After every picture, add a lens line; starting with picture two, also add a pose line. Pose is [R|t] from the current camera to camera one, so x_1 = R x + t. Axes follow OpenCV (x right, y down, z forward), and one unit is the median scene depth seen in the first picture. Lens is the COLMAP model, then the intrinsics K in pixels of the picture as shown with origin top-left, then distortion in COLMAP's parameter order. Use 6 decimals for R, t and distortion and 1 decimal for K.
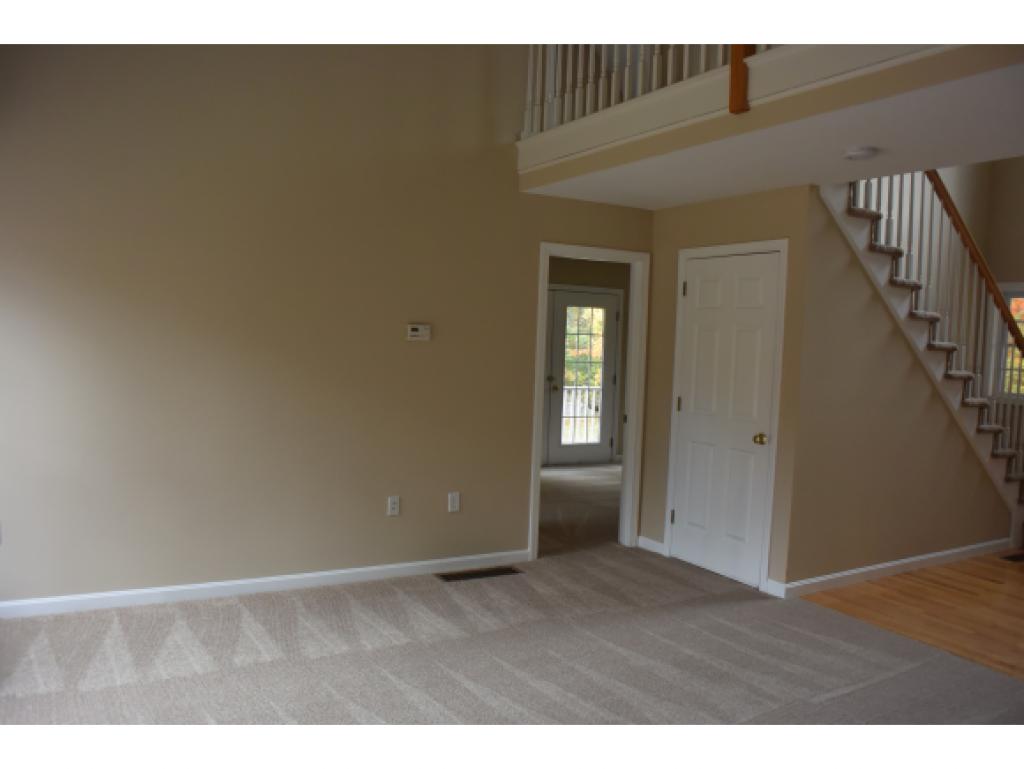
lens RADIAL K [[804.0, 0, 510.5], [0, 804.0, 397.0], [0, 0, 1]] dist [-0.132399, 0.090393]
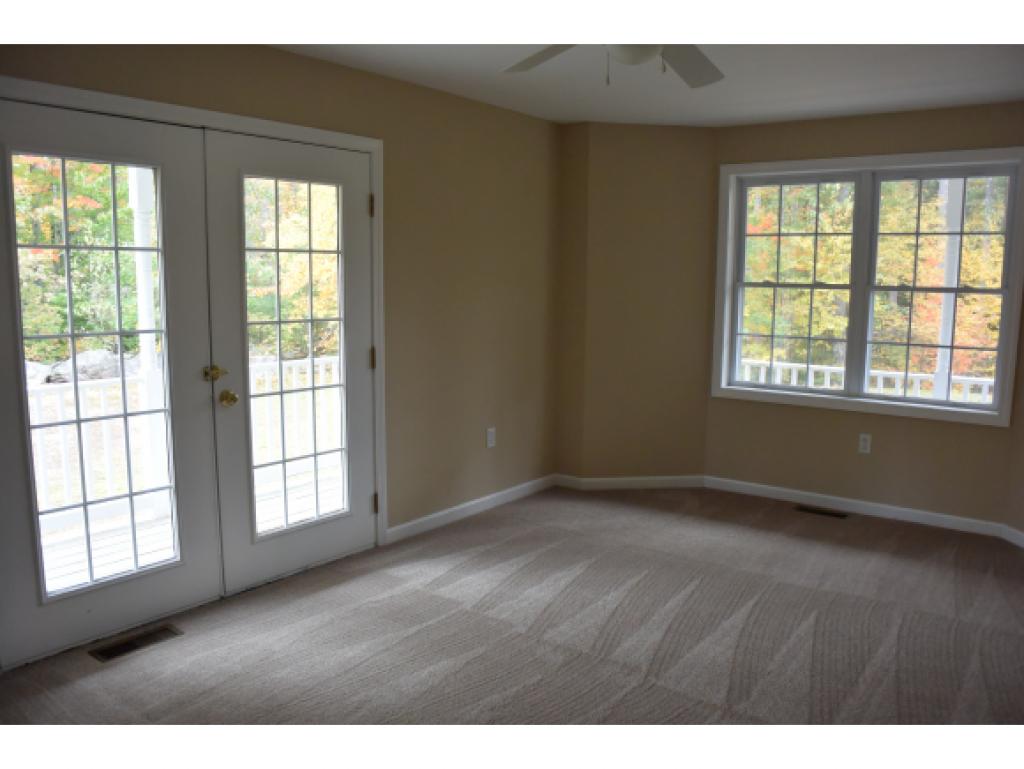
lens RADIAL K [[804.0, 0, 510.5], [0, 804.0, 397.0], [0, 0, 1]] dist [-0.132399, 0.090393]
pose [[0.925379, -0.085681, 0.369232, 0.079803], [0.054620, 0.994093, 0.093790, -0.073097], [-0.375087, -0.066624, 0.924592, 1.163378]]
